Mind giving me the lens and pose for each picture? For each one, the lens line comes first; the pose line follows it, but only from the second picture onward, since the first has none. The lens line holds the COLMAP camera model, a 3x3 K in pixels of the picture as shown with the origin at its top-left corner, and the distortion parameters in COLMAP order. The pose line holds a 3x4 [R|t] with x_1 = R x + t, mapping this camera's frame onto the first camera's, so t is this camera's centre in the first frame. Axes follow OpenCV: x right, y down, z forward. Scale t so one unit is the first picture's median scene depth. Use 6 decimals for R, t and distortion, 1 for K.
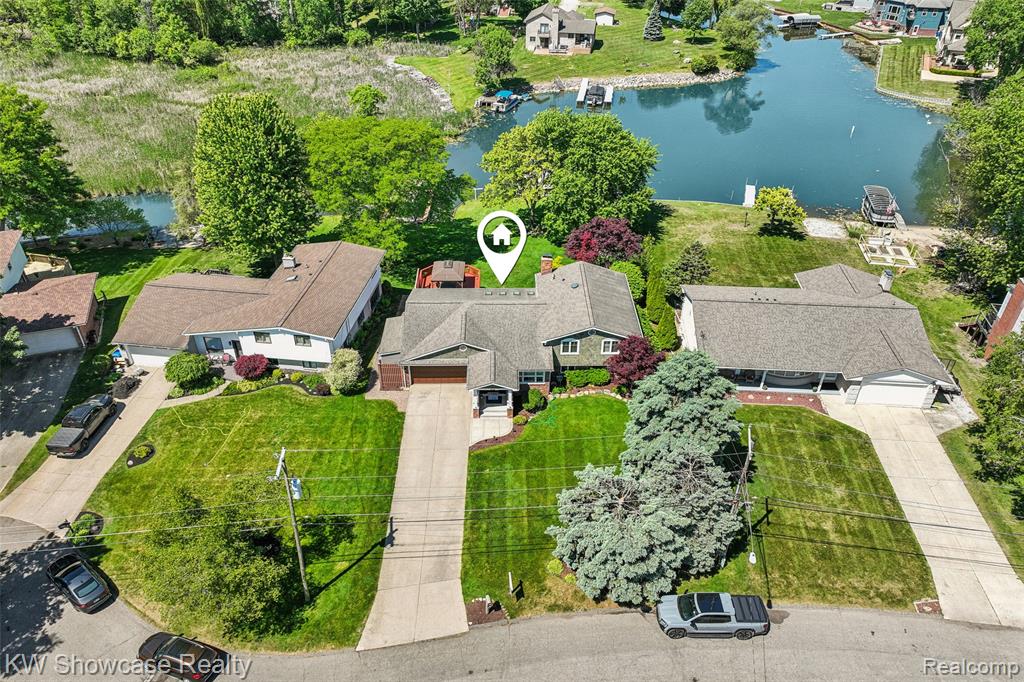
lens RADIAL K [[745.0, 0, 511.6], [0, 745.0, 340.4], [0, 0, 1]] dist [0.011233, 0.002557]
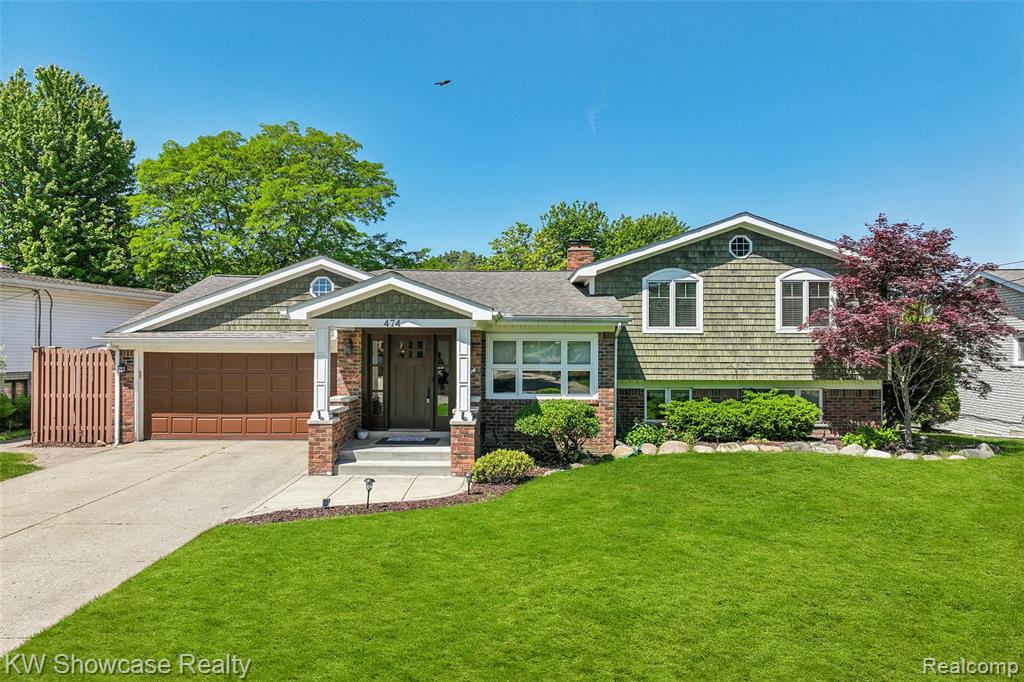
lens RADIAL K [[745.0, 0, 511.8], [0, 745.0, 339.5], [0, 0, 1]] dist [0.011233, 0.002557]
pose [[0.999688, -0.002808, -0.024824, 0.019380], [-0.012510, 0.803838, -0.594717, 0.205216], [0.021625, 0.594842, 0.803552, 0.759128]]
